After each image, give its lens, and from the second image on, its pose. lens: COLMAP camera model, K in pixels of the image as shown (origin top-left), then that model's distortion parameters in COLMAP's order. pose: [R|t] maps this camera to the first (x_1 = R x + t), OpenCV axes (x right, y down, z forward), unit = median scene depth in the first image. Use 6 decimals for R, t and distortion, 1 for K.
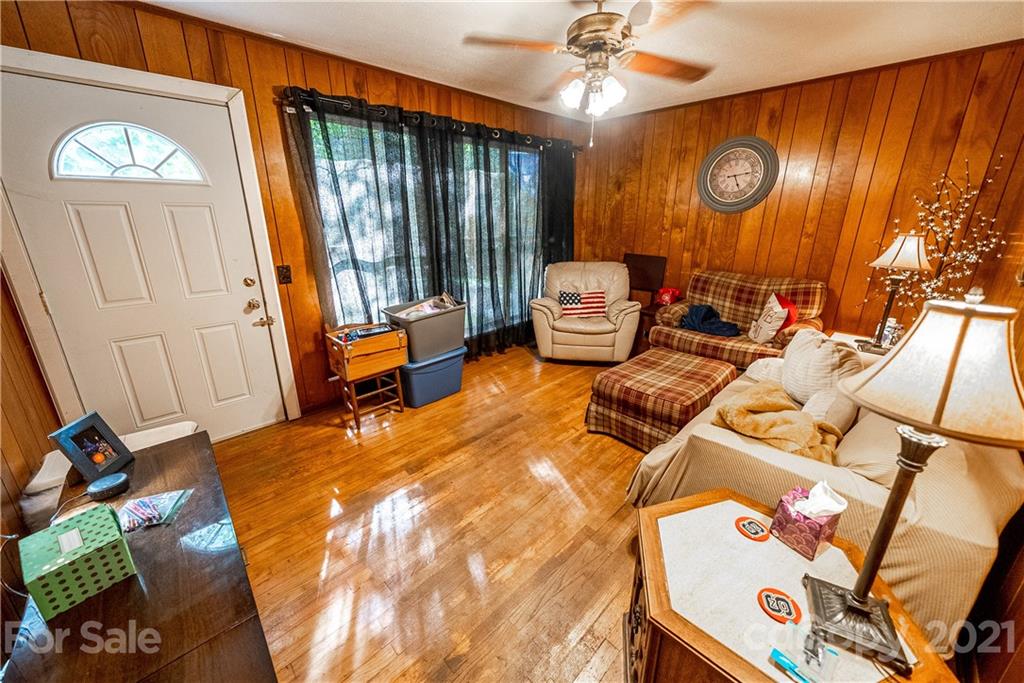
lens RADIAL K [[369.1, 0, 511.5], [0, 369.1, 338.0], [0, 0, 1]] dist [-0.000106, 0.000108]
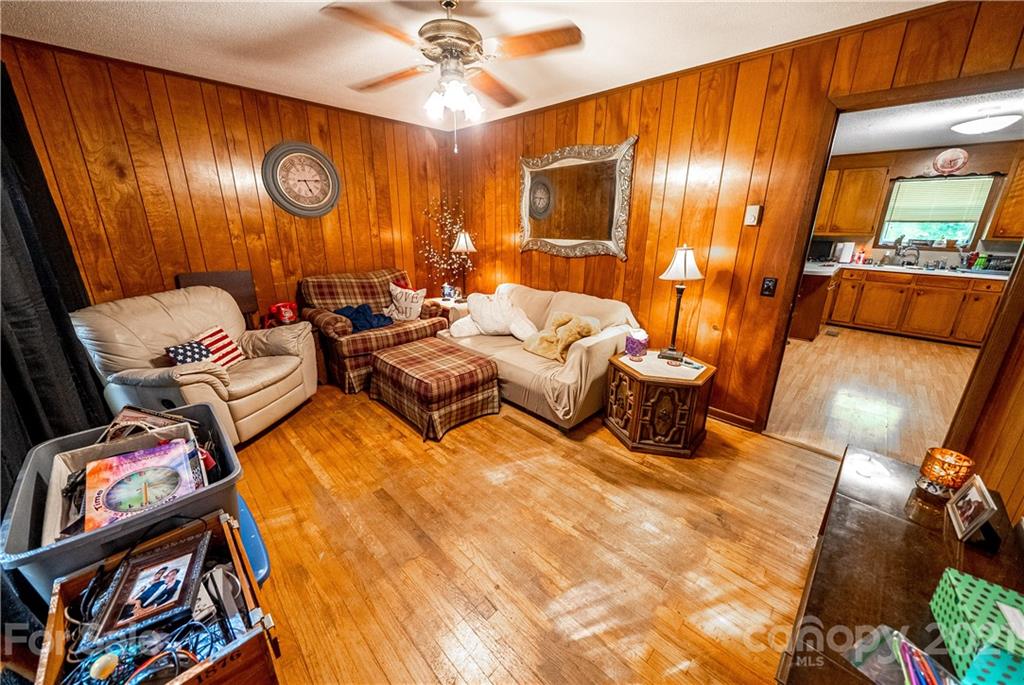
lens RADIAL K [[369.1, 0, 511.5], [0, 369.1, 339.0], [0, 0, 1]] dist [-0.000106, 0.000108]
pose [[-0.017249, -0.297701, 0.954503, -0.616768], [0.304317, 0.907790, 0.288631, -0.204693], [-0.952415, 0.295451, 0.074937, 0.633131]]
